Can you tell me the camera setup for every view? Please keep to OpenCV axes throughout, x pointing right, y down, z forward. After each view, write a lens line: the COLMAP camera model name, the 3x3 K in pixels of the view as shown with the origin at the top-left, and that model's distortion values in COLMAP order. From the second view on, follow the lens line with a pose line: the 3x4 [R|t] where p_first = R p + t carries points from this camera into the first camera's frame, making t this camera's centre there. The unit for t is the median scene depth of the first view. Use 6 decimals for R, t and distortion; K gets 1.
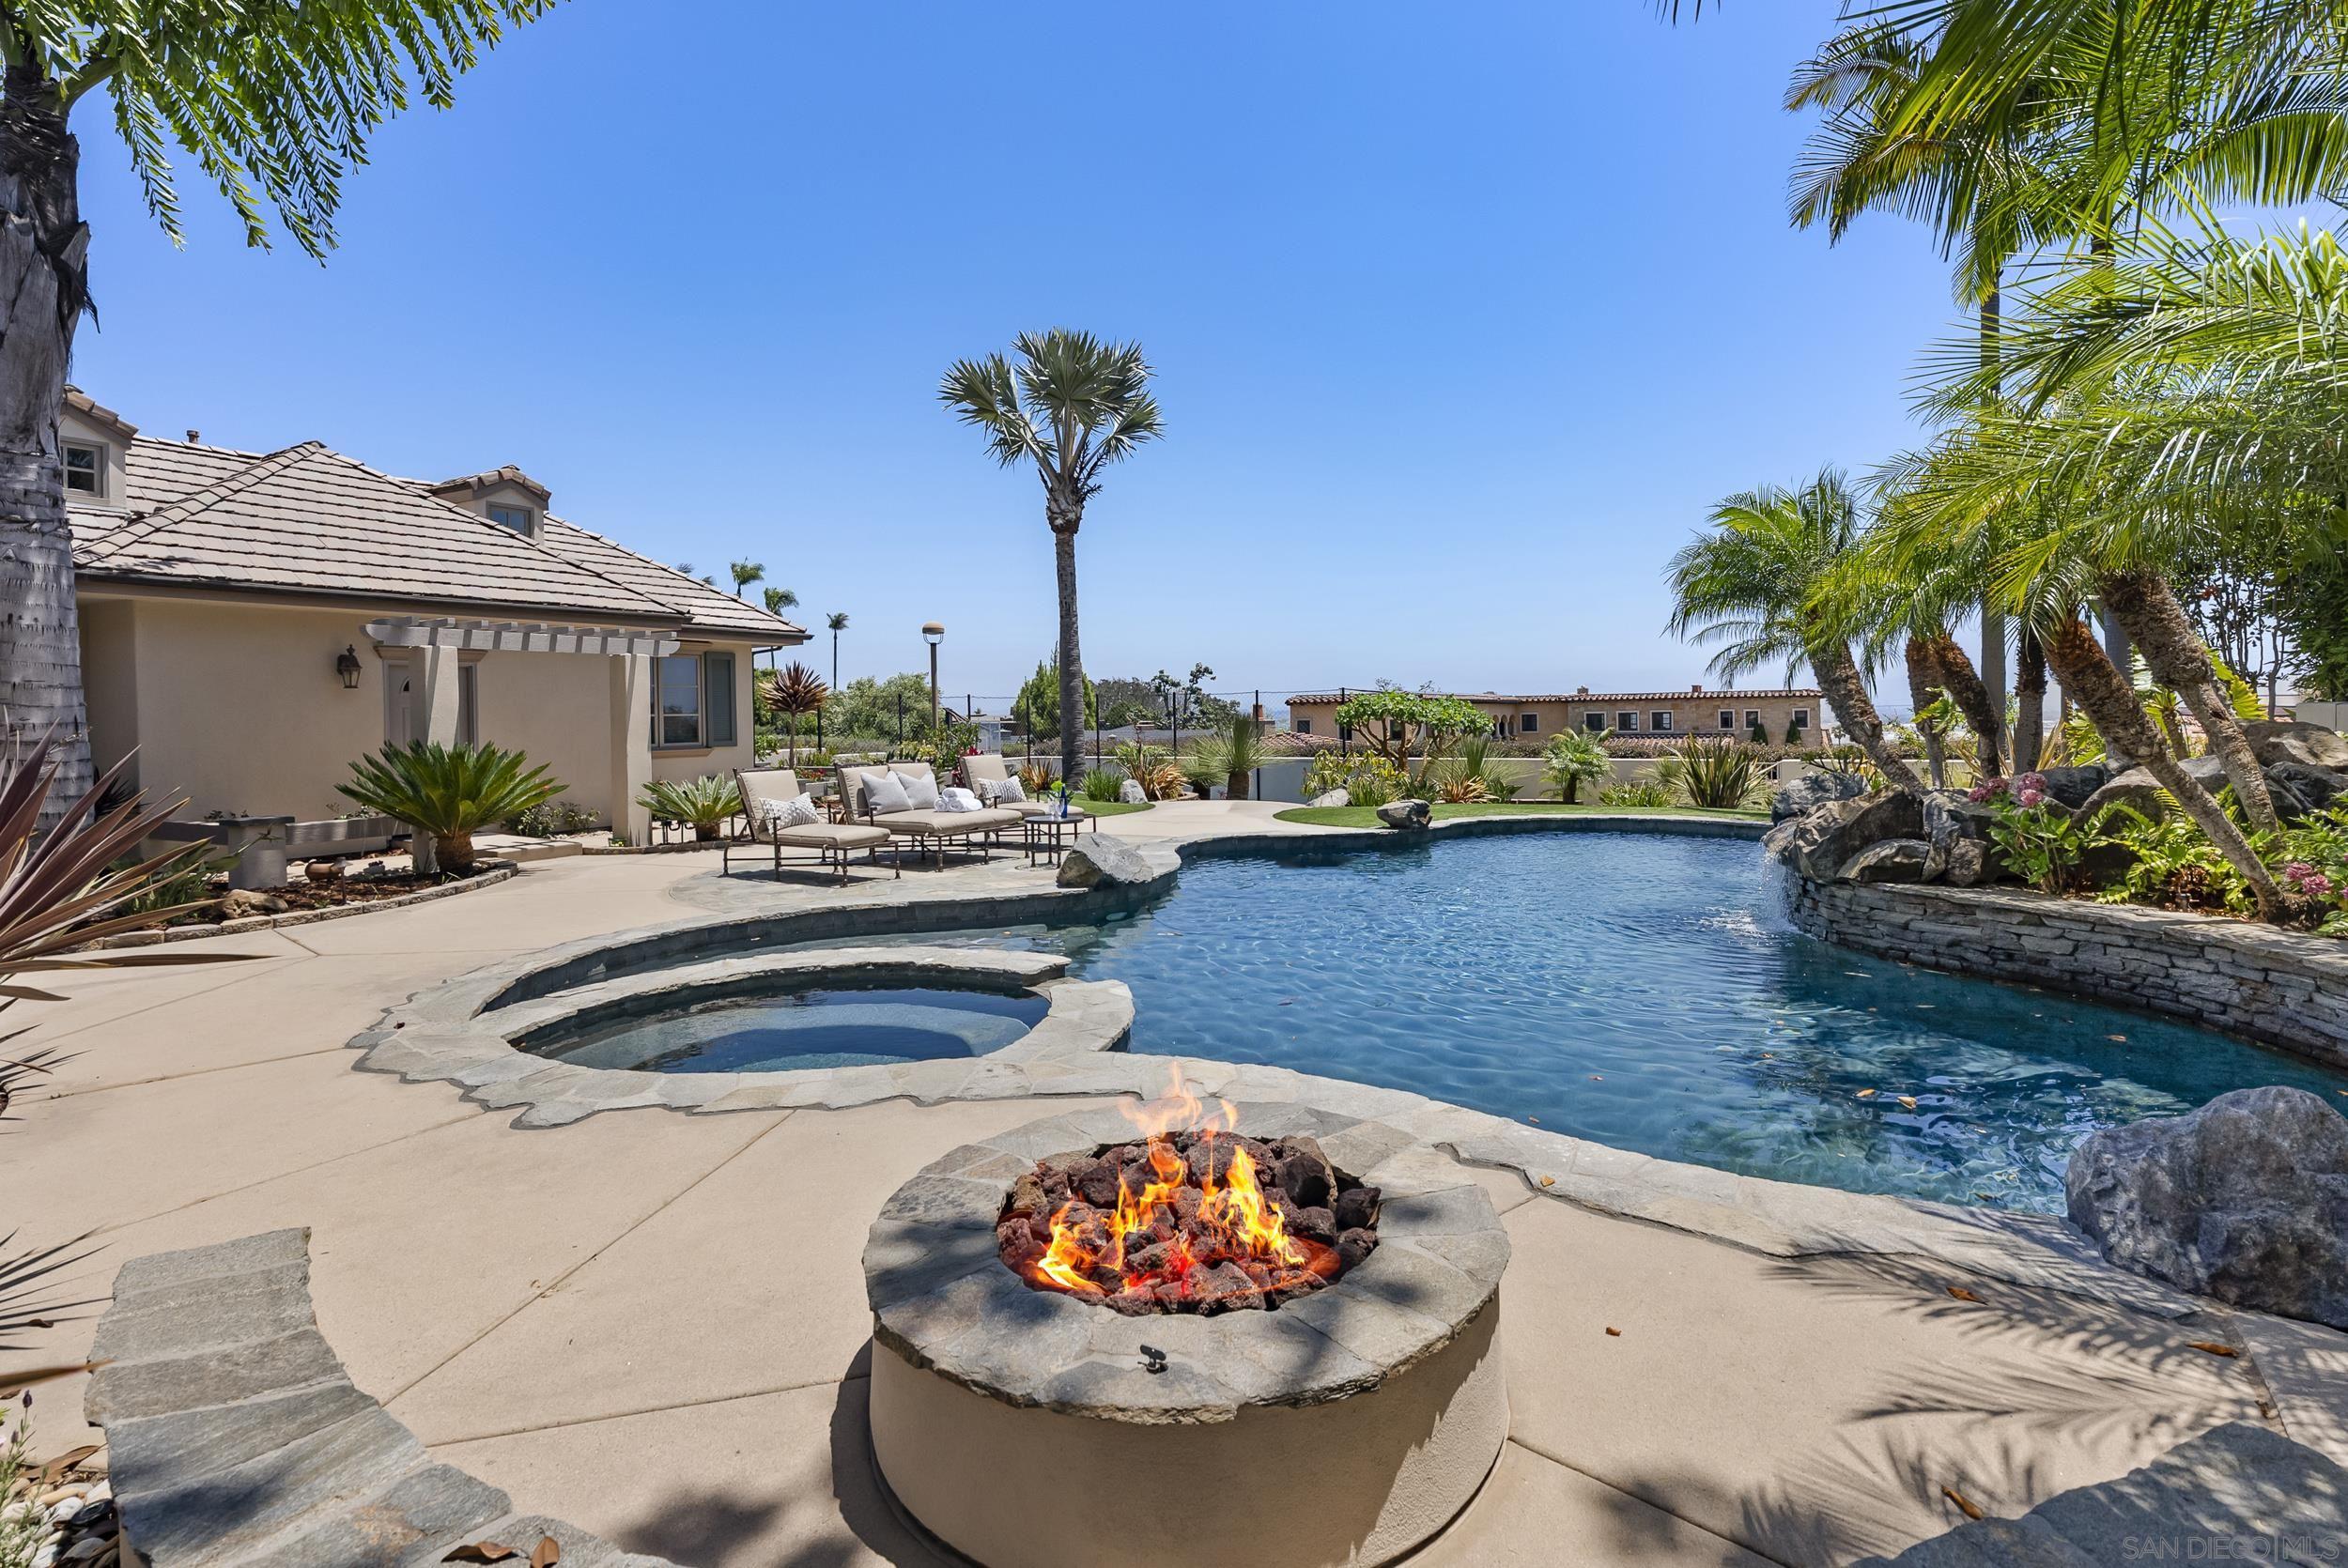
lens RADIAL K [[1065.8, 0, 1187.3], [0, 1065.8, 712.8], [0, 0, 1]] dist [-0.001893, 0.000063]
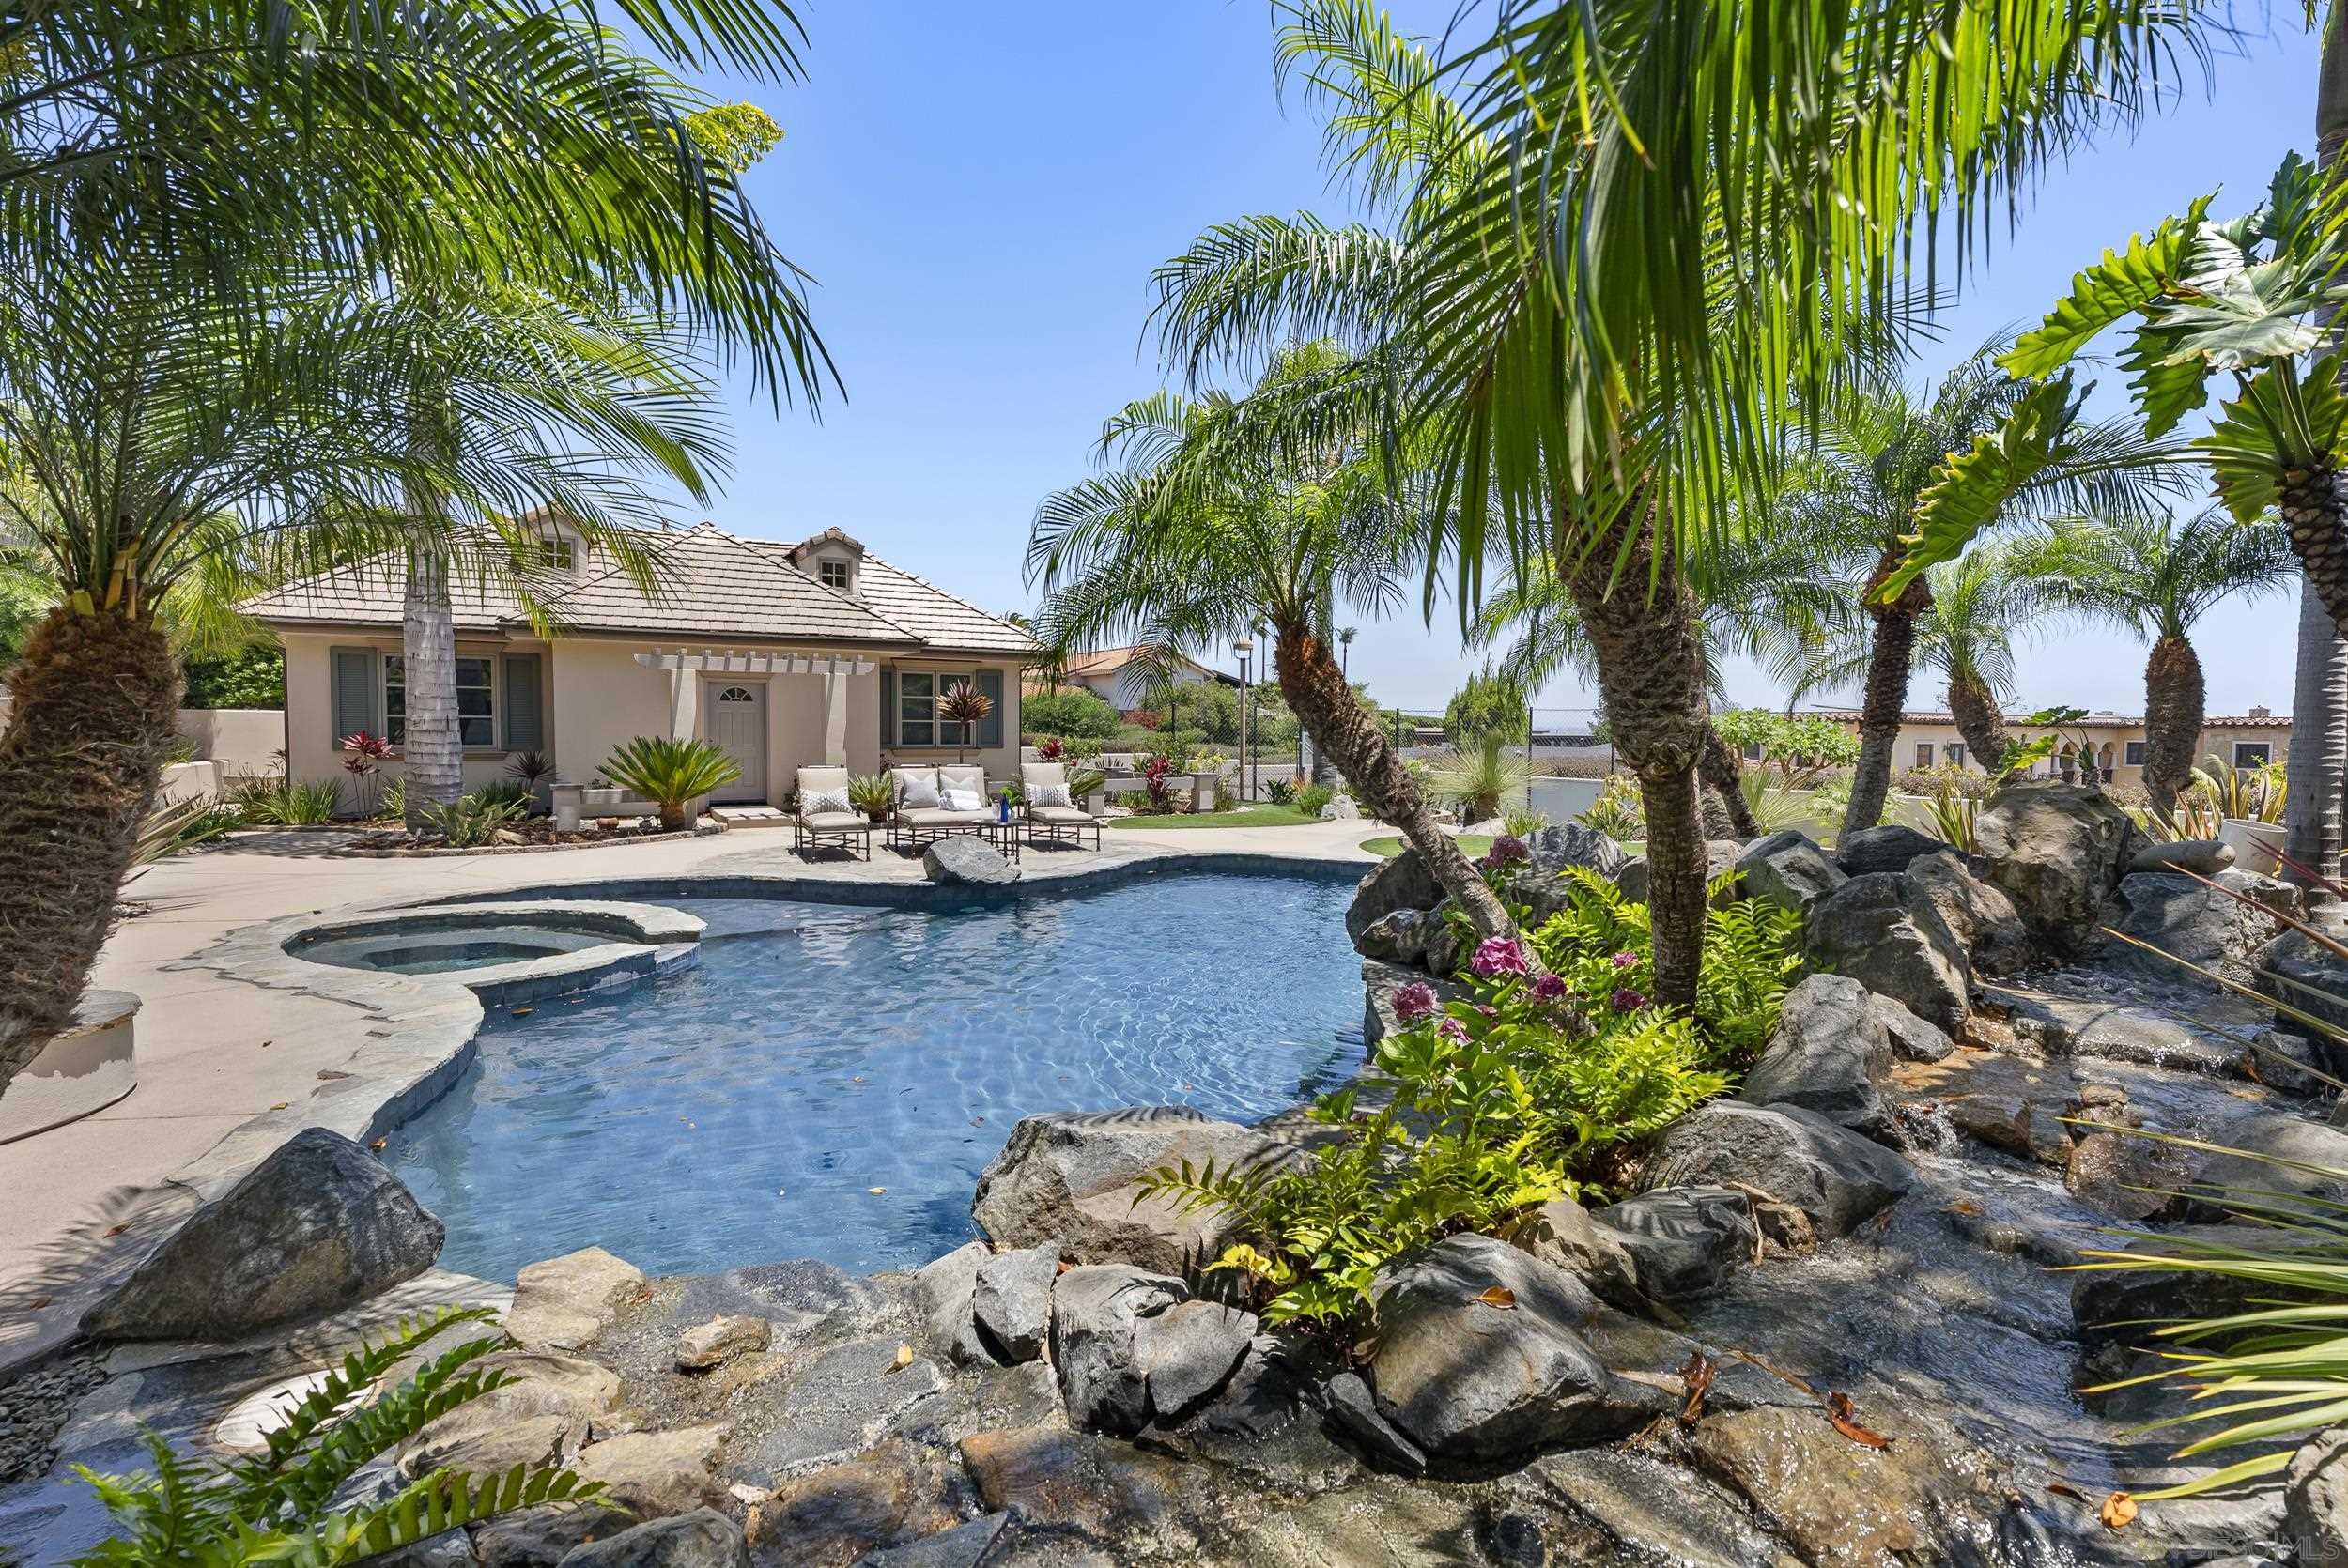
lens RADIAL K [[1050.3, 0, 1174.0], [0, 1050.3, 784.0], [0, 0, 1]] dist [-0.000112, -0.000011]
pose [[0.858877, 0.048112, -0.509917, 0.876977], [-0.019003, 0.997886, 0.062147, -0.016932], [0.511829, -0.043687, 0.857976, 0.228925]]
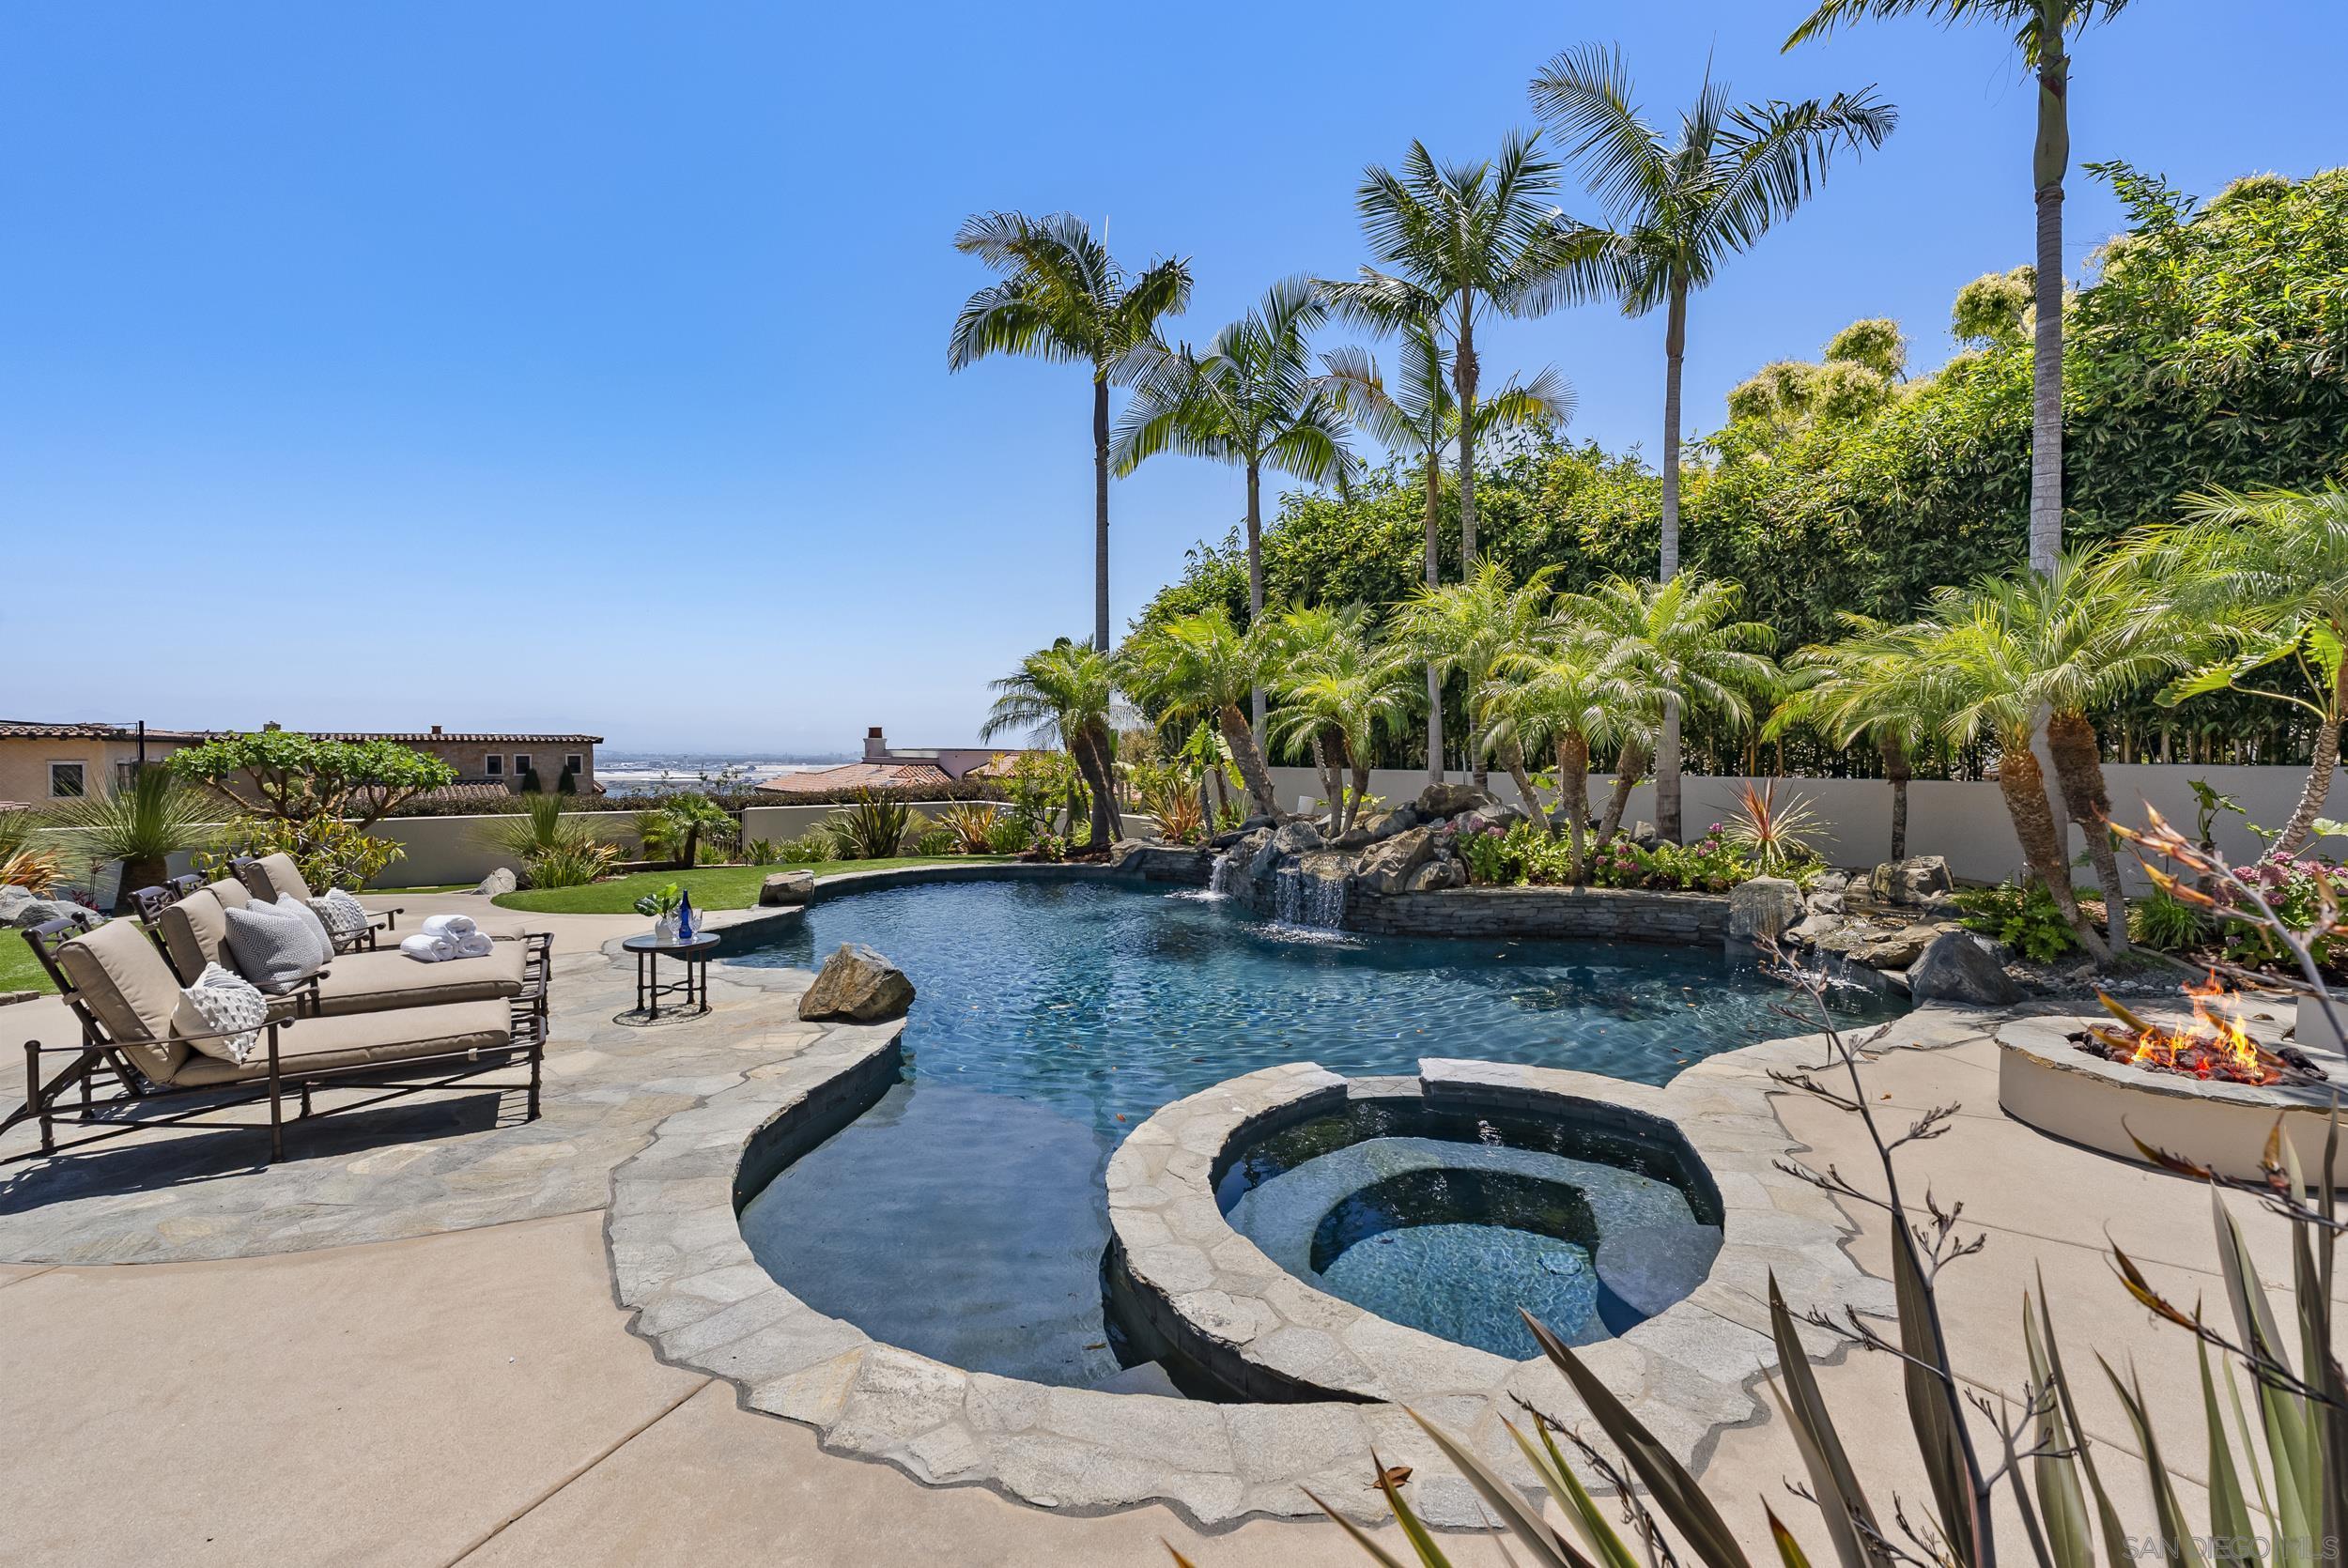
lens RADIAL K [[1063.4, 0, 1174.0], [0, 1063.4, 784.0], [0, 0, 1]] dist [-0.000161, 0.000007]
pose [[0.412429, -0.010898, 0.910924, -0.890411], [-0.013532, 0.999745, 0.018087, -0.020020], [-0.910889, -0.019786, 0.412177, 0.665785]]
